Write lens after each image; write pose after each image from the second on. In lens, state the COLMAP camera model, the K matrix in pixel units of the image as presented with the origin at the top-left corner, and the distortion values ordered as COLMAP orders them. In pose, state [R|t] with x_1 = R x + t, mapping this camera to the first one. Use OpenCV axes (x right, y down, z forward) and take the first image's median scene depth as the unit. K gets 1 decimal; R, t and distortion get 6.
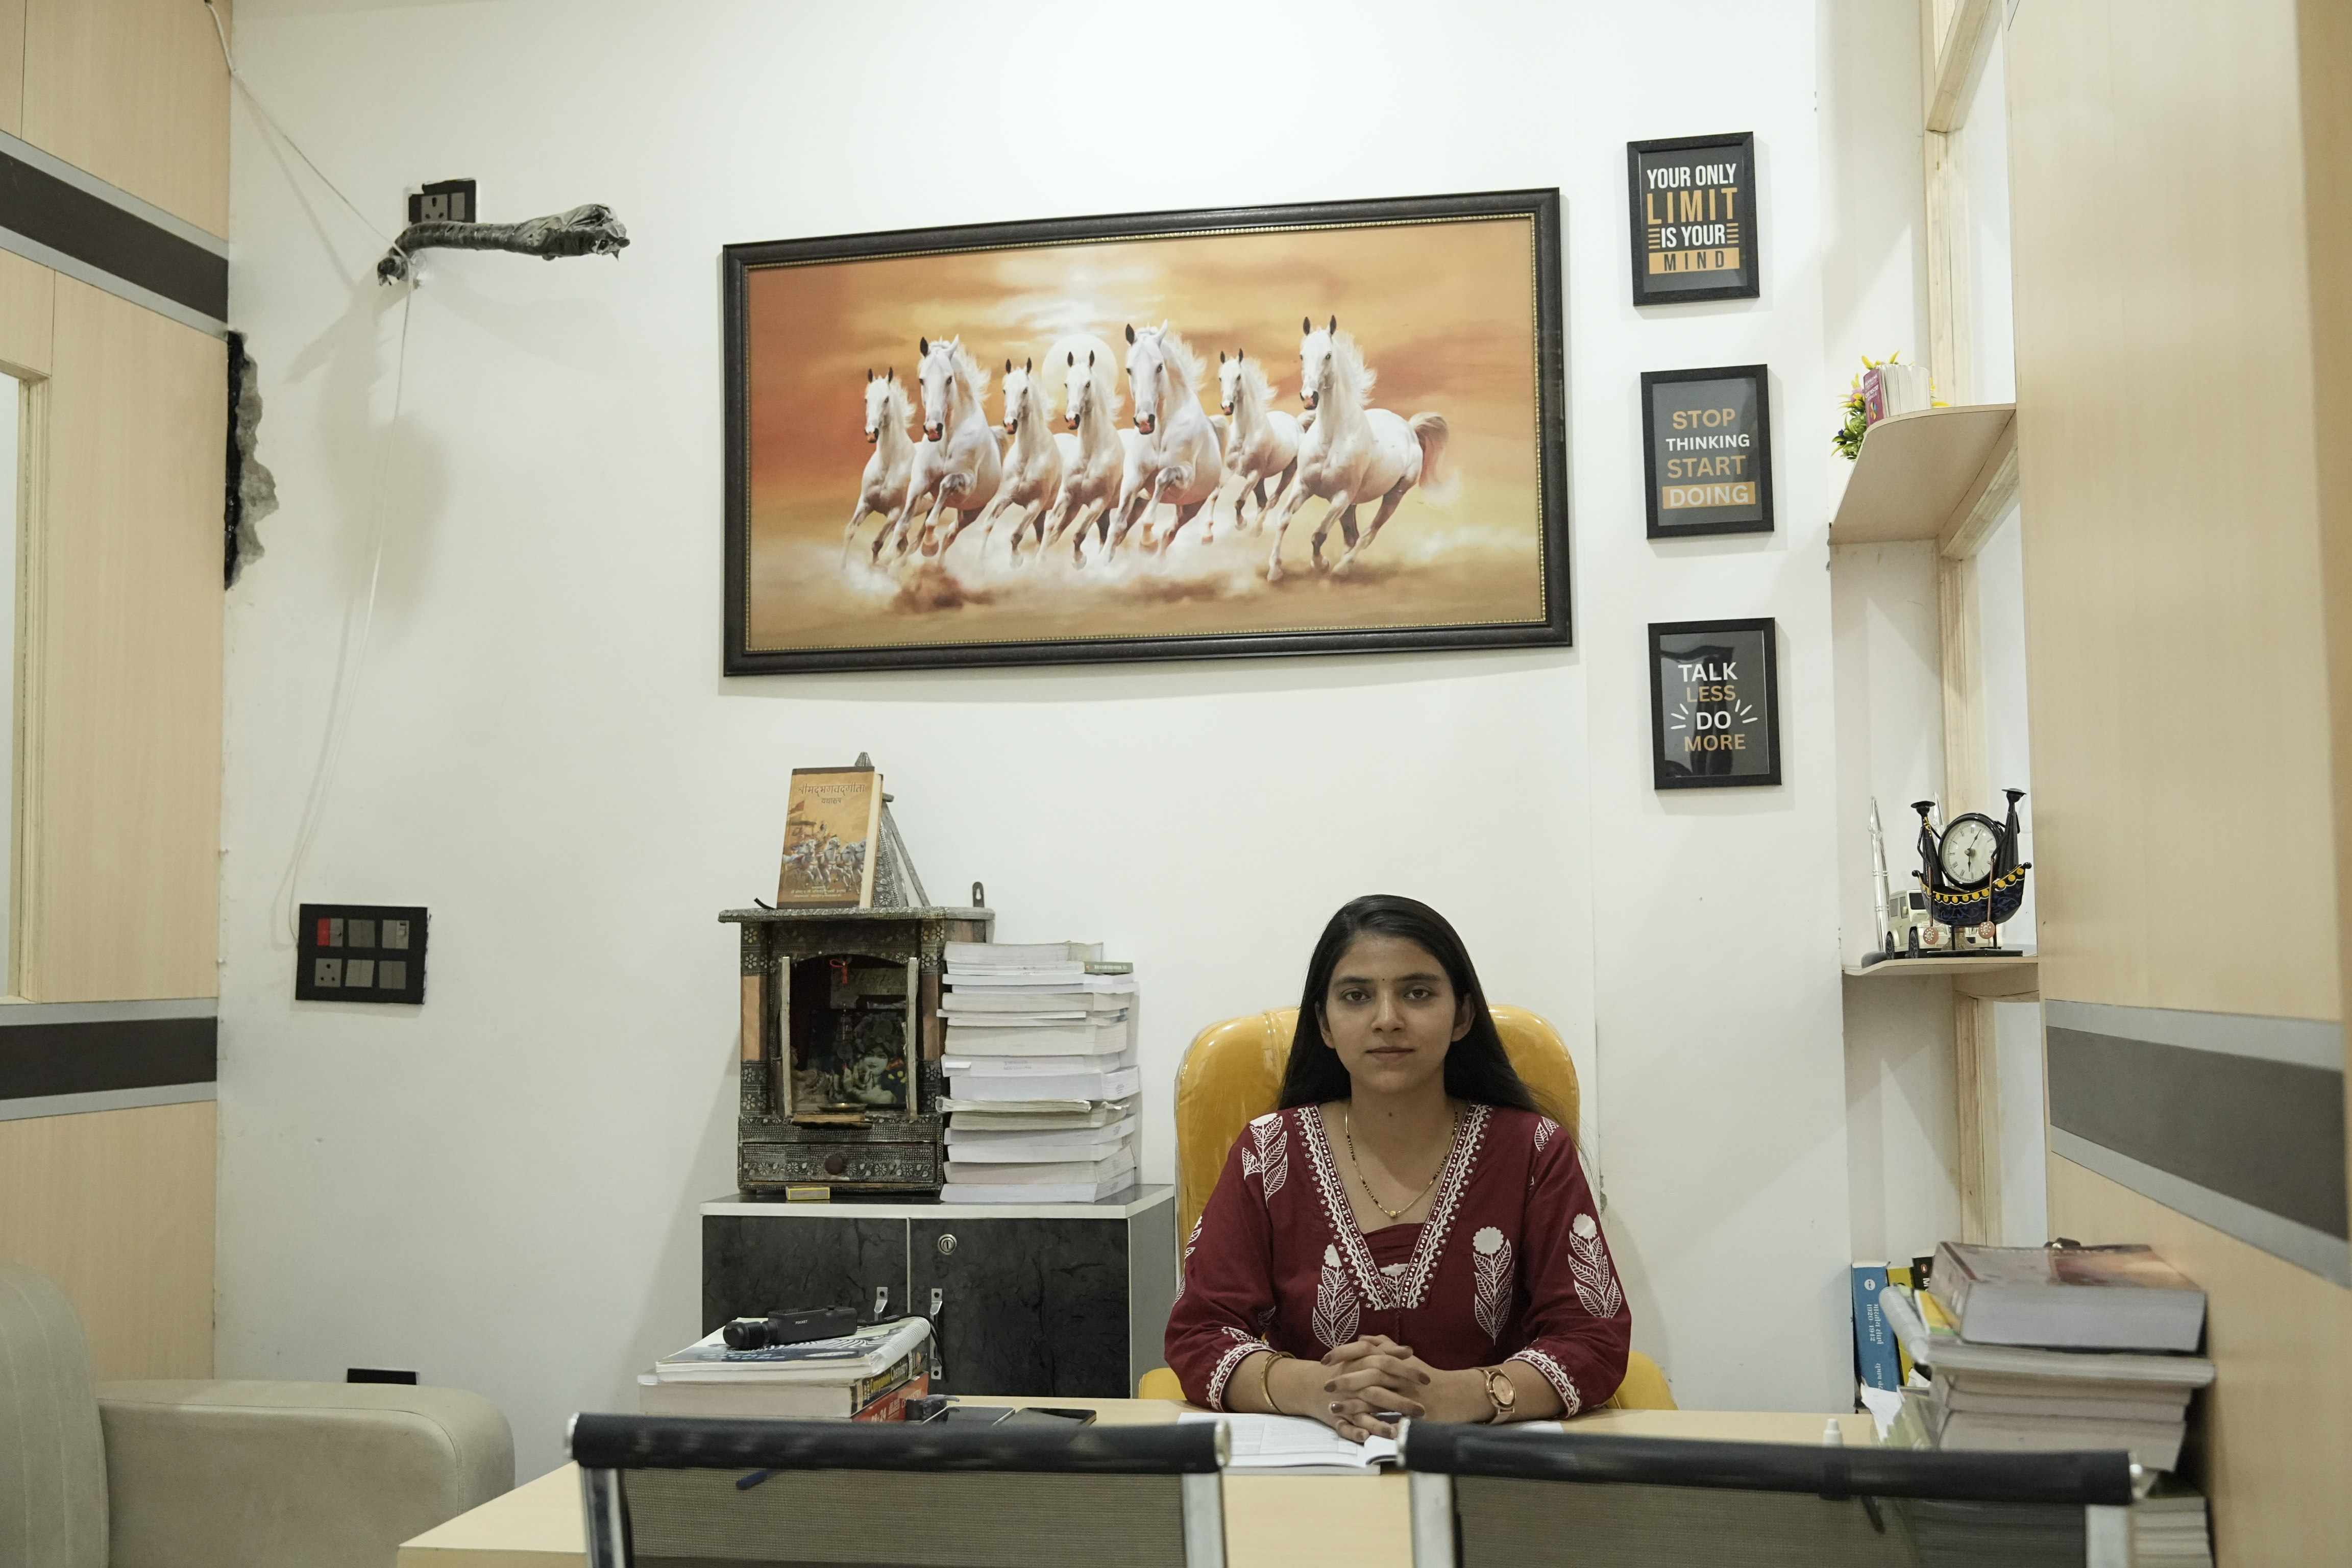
lens RADIAL K [[2475.6, 0, 1177.4], [0, 2475.6, 789.0], [0, 0, 1]] dist [-0.008550, 0.000000]
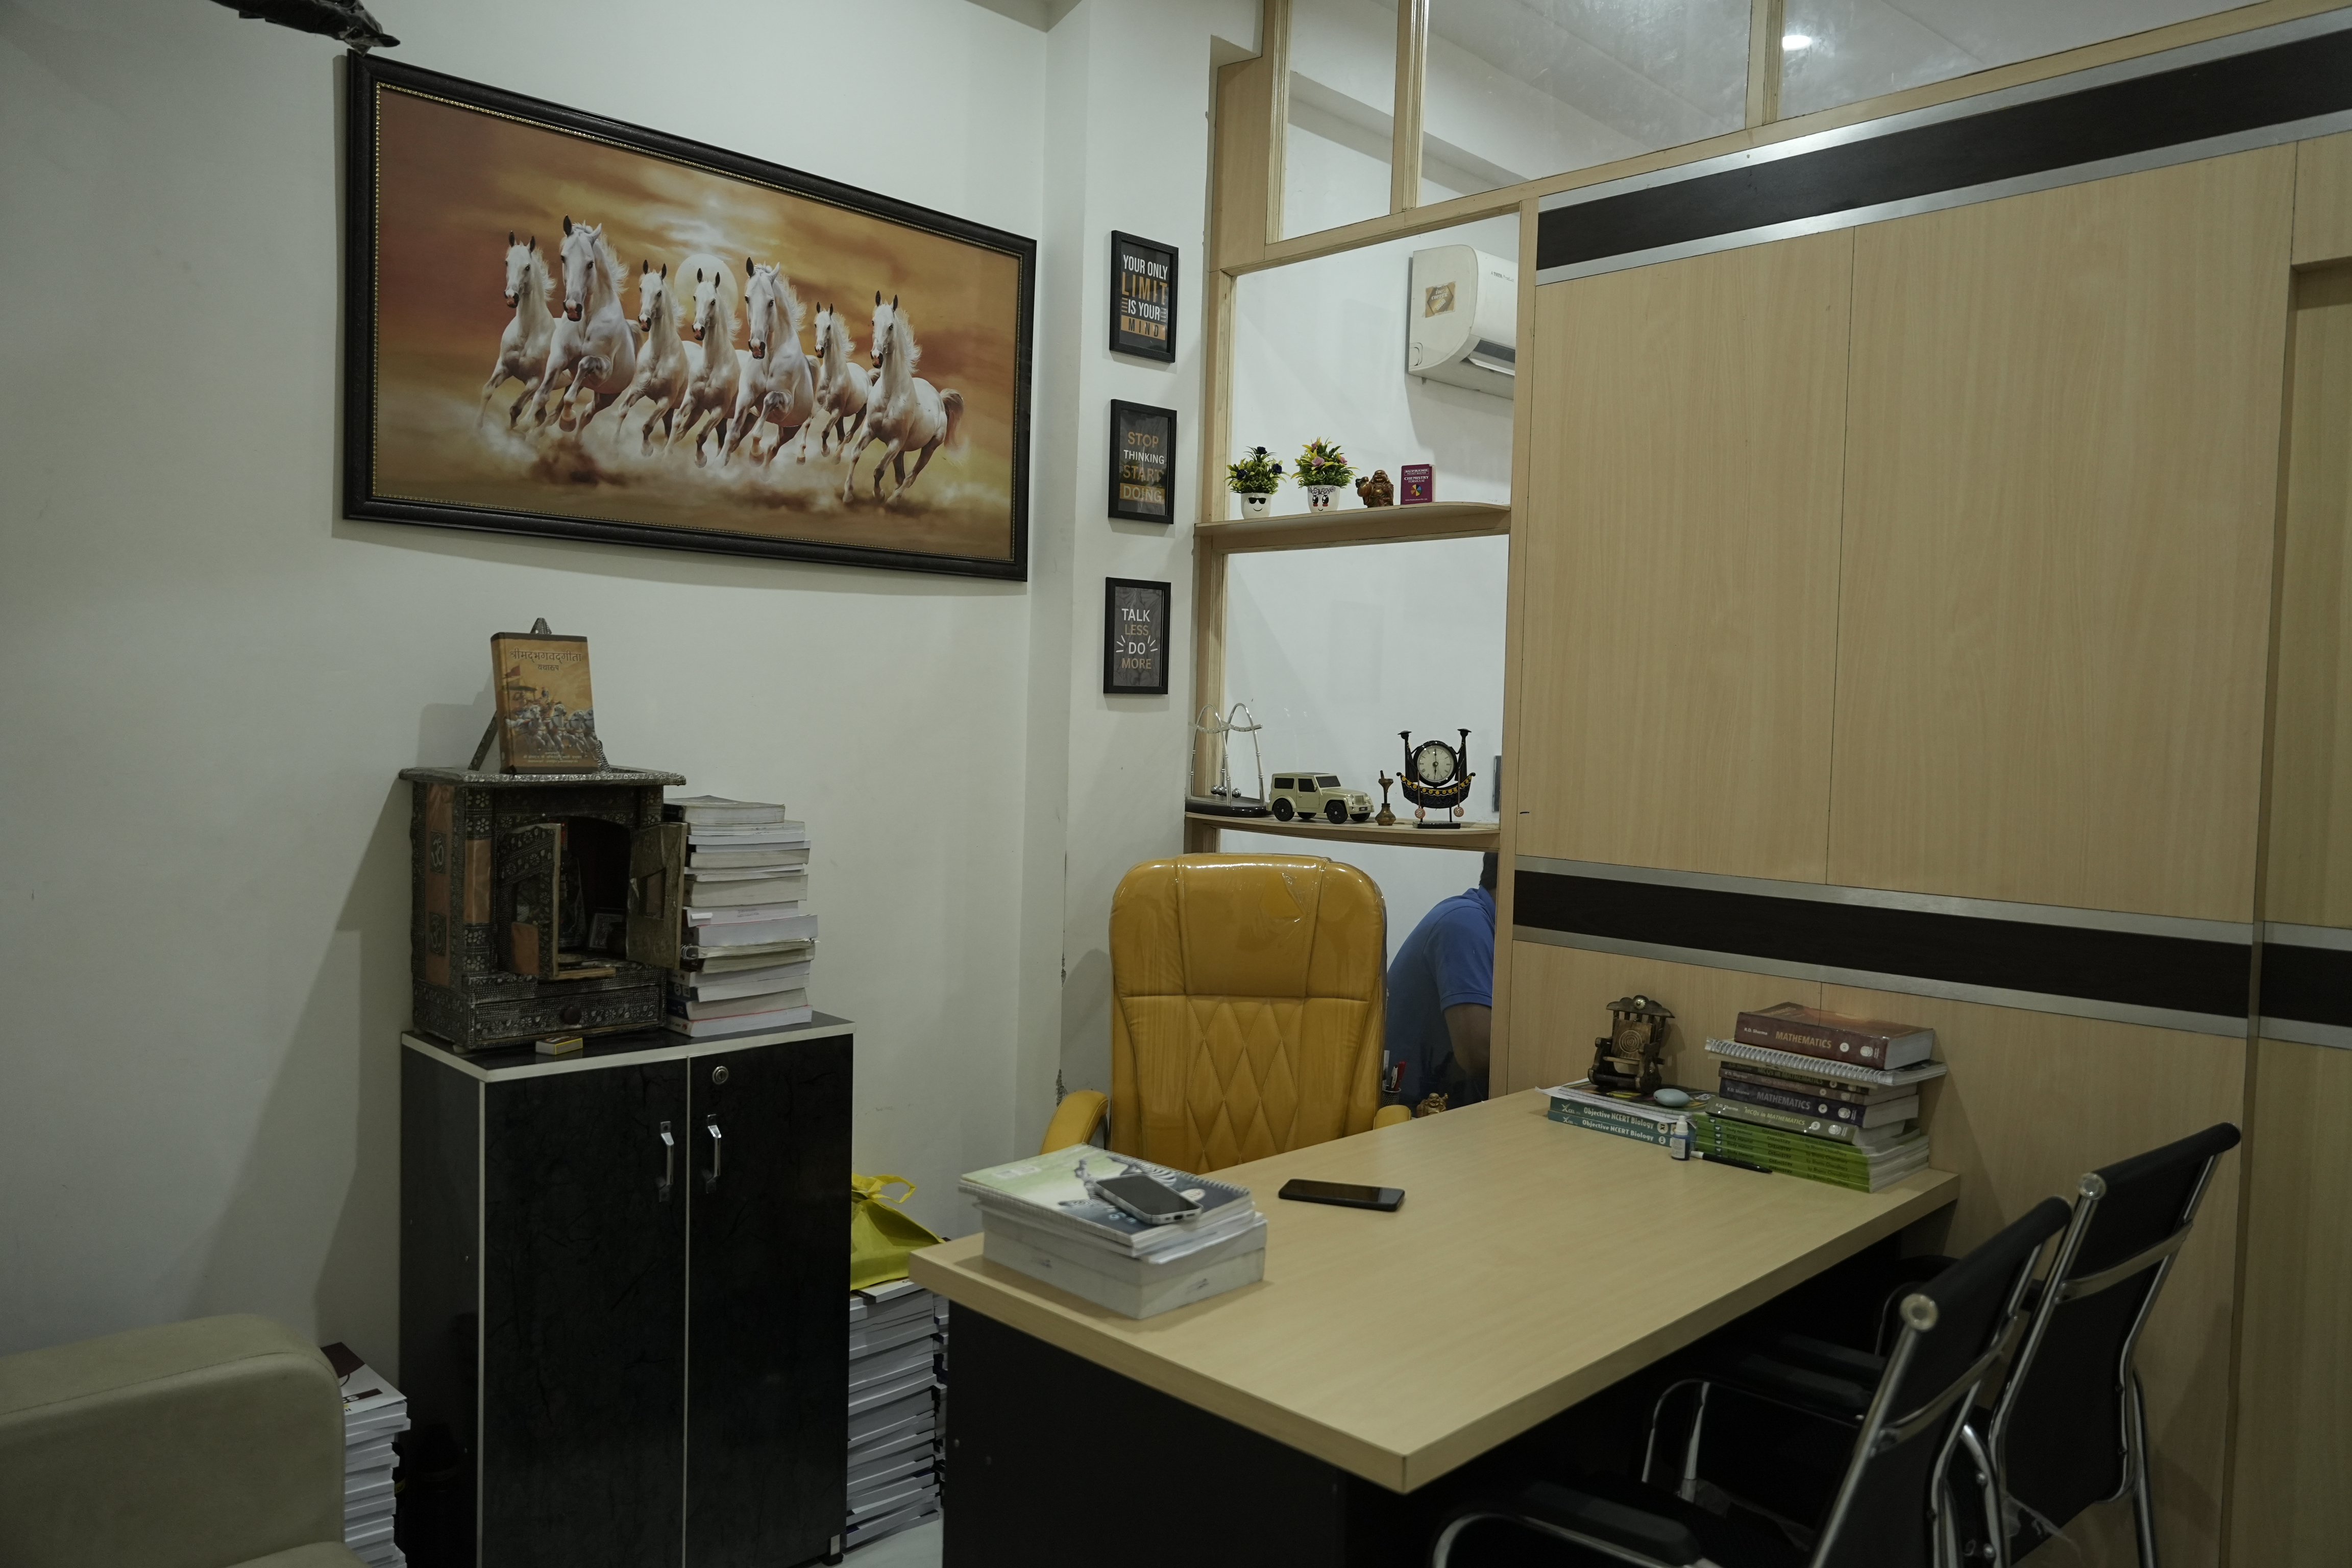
lens RADIAL K [[1700.3, 0, 1177.6], [0, 1700.3, 774.9], [0, 0, 1]] dist [-0.008160, 0.000227]
pose [[0.560356, -0.007698, 0.828216, -0.570150], [-0.096142, 0.992593, 0.074273, -0.028278], [-0.822653, -0.121246, 0.555465, 0.378069]]
